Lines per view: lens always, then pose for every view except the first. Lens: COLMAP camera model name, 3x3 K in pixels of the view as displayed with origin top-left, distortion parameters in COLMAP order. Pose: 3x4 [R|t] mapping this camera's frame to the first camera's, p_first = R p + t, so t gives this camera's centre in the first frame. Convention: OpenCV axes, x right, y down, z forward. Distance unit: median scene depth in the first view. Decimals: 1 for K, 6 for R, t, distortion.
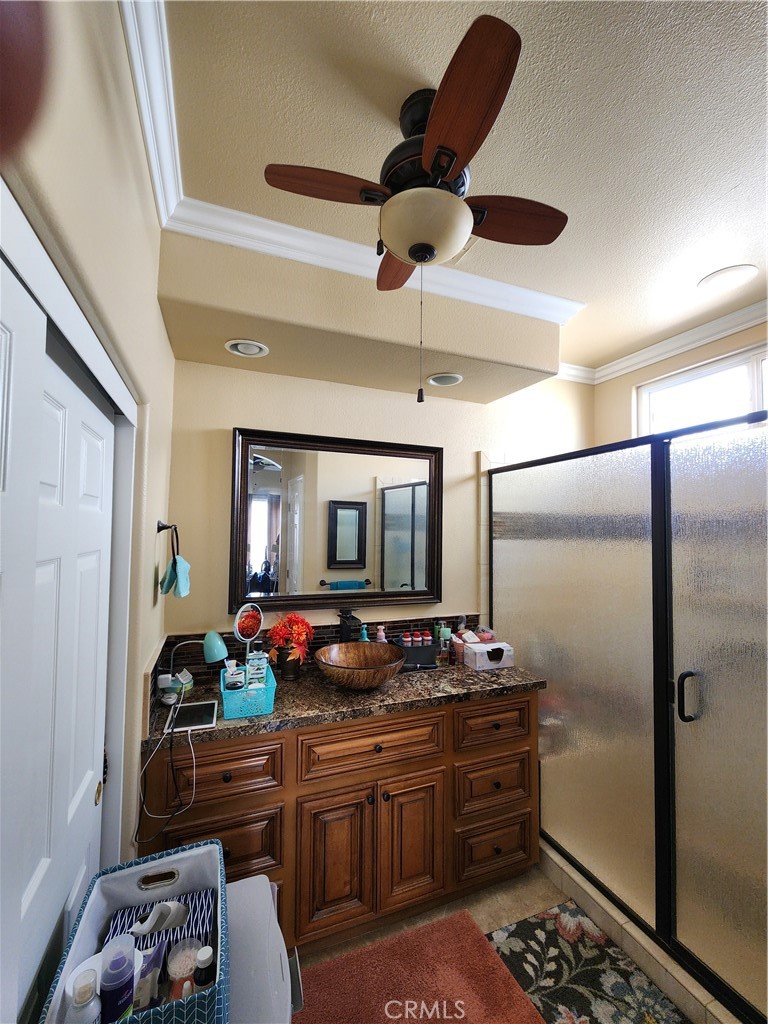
lens RADIAL K [[419.0, 0, 374.7], [0, 419.0, 515.7], [0, 0, 1]] dist [-0.000101, -0.000741]
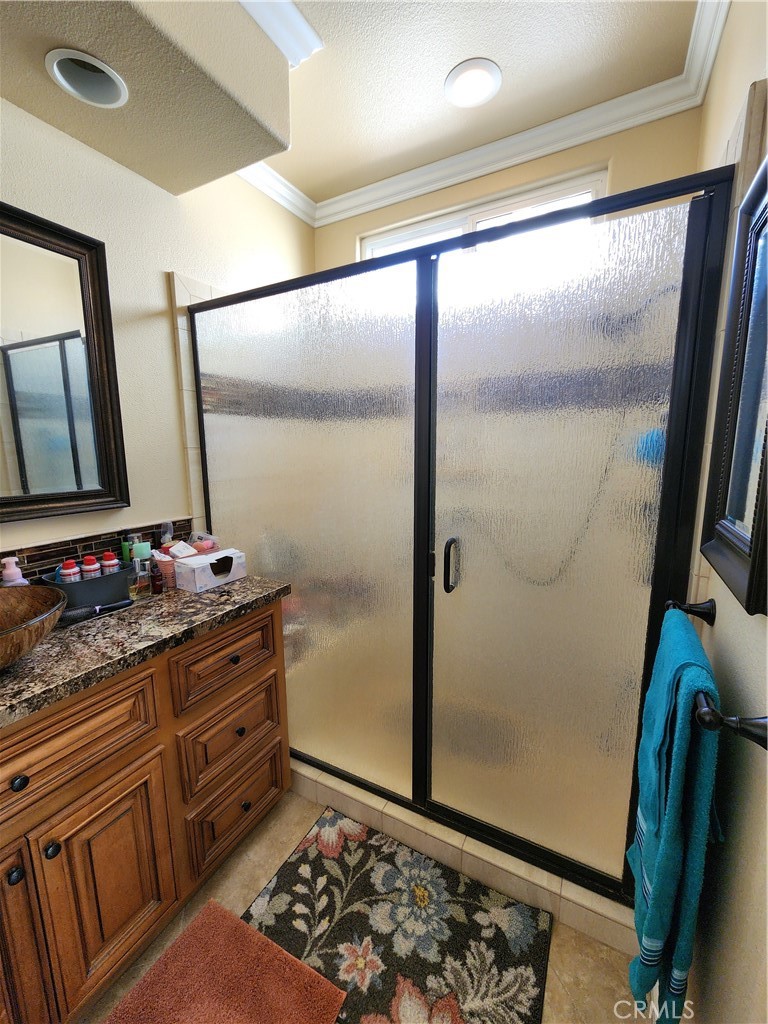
lens RADIAL K [[419.0, 0, 374.7], [0, 419.0, 515.7], [0, 0, 1]] dist [-0.000101, -0.000741]
pose [[0.770483, -0.121515, 0.625772, 0.051222], [-0.005731, 0.980303, 0.197417, 0.106801], [-0.637435, -0.155693, 0.754610, 0.313894]]
